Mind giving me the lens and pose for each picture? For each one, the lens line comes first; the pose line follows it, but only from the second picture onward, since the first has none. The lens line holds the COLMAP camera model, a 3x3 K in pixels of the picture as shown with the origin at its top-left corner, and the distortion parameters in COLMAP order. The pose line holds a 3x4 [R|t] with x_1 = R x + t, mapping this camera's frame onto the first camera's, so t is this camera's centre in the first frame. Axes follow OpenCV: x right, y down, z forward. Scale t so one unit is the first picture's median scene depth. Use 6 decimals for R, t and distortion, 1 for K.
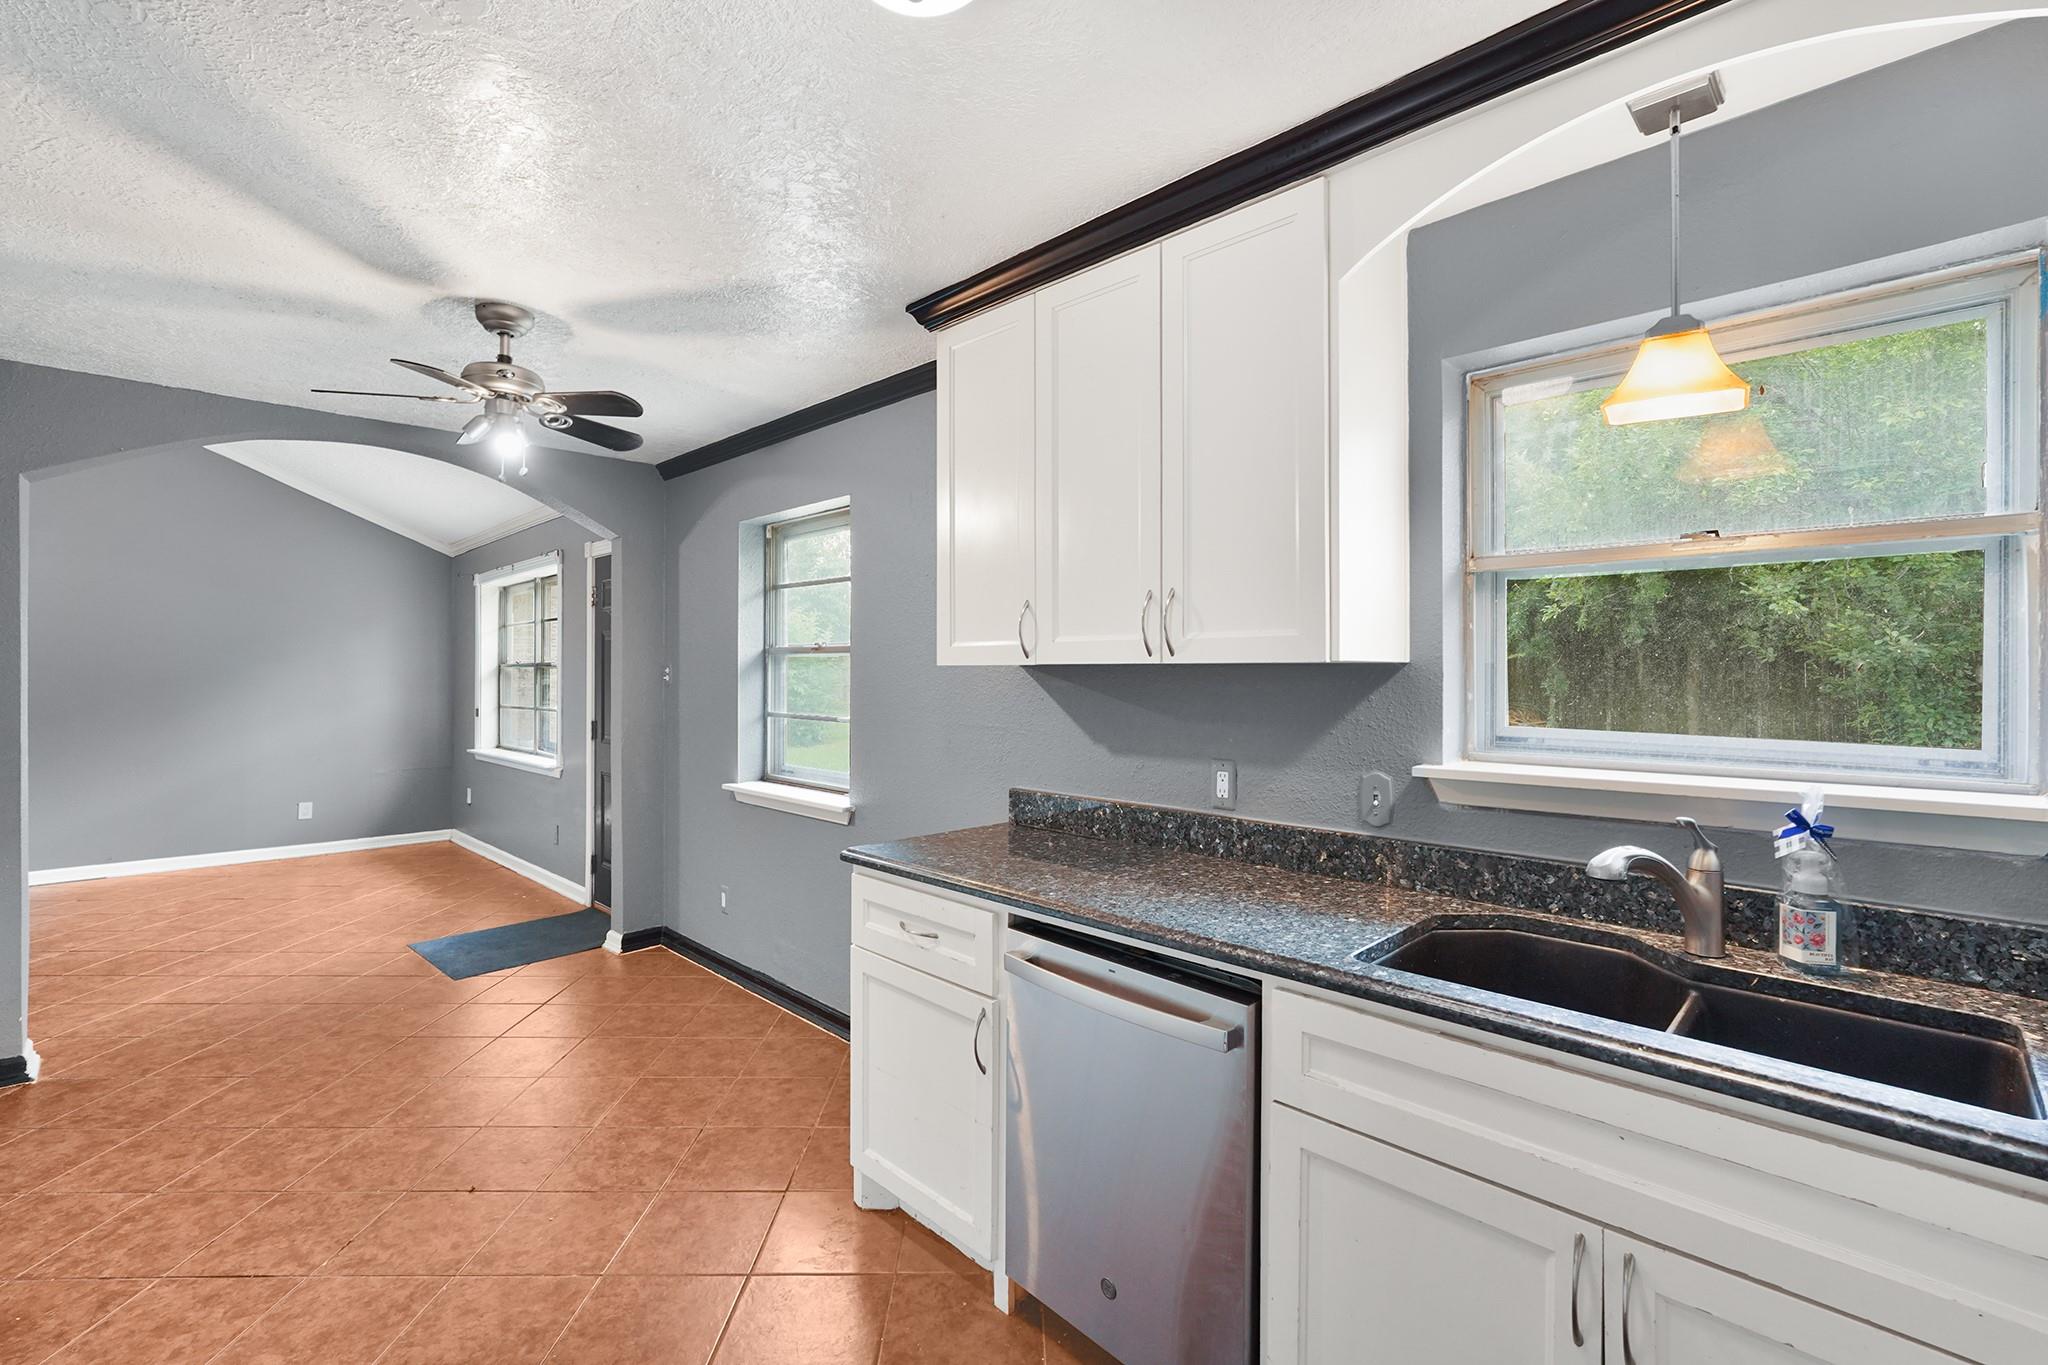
lens RADIAL K [[896.6, 0, 1020.4], [0, 896.6, 676.5], [0, 0, 1]] dist [-0.013981, 0.004228]
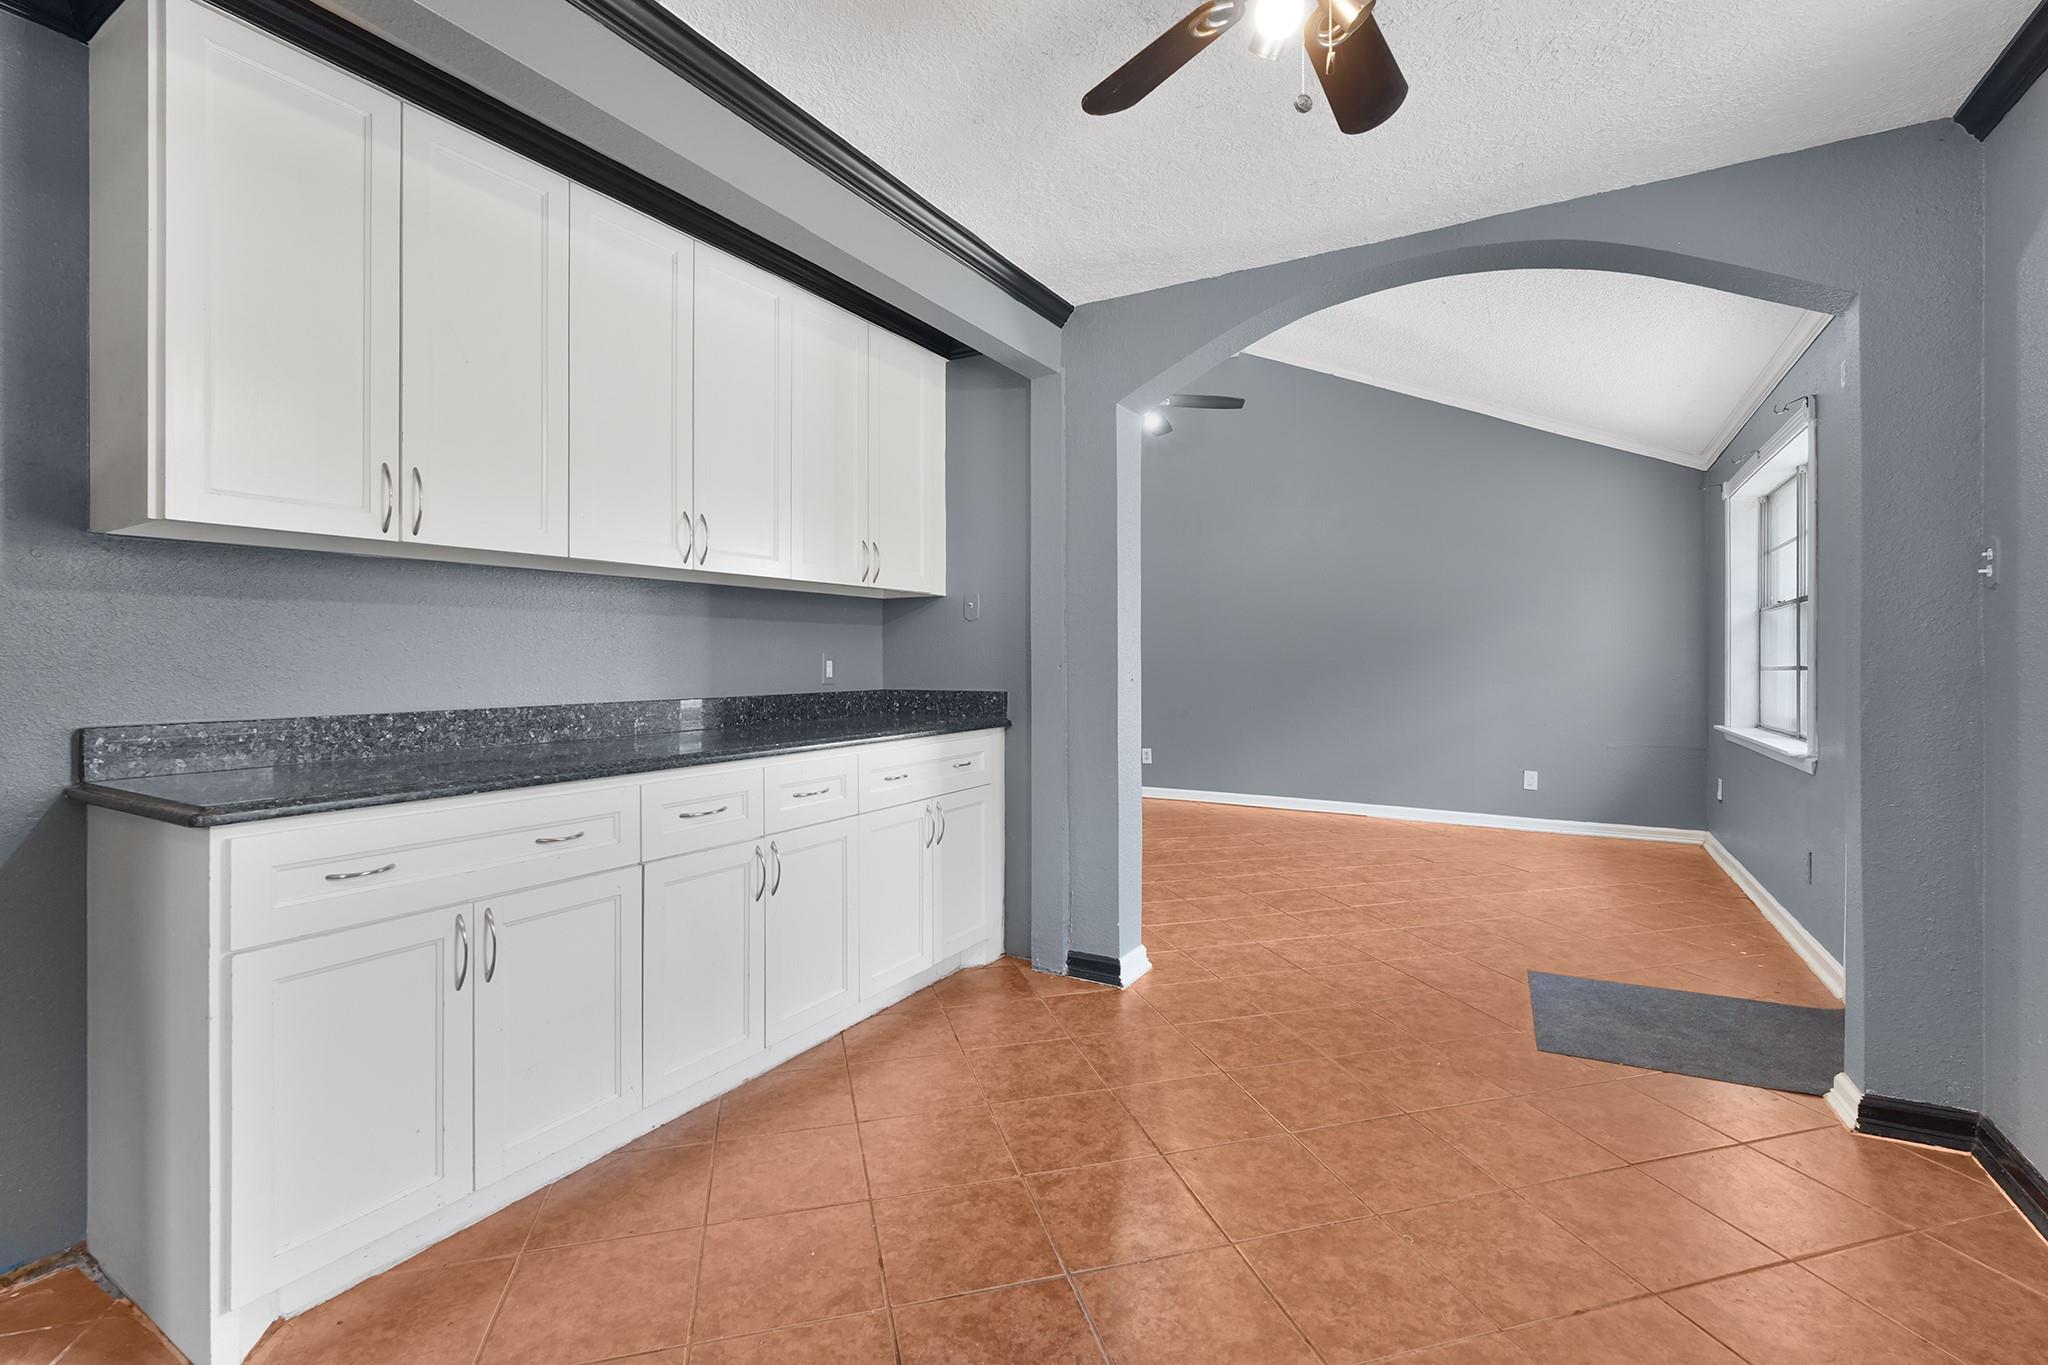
lens RADIAL K [[896.6, 0, 1018.9], [0, 896.6, 666.1], [0, 0, 1]] dist [-0.013981, 0.004228]
pose [[0.247915, 0.005464, -0.968766, -0.083443], [-0.003793, 0.999982, 0.004670, 0.049578], [0.968774, 0.002517, 0.247931, 0.419738]]
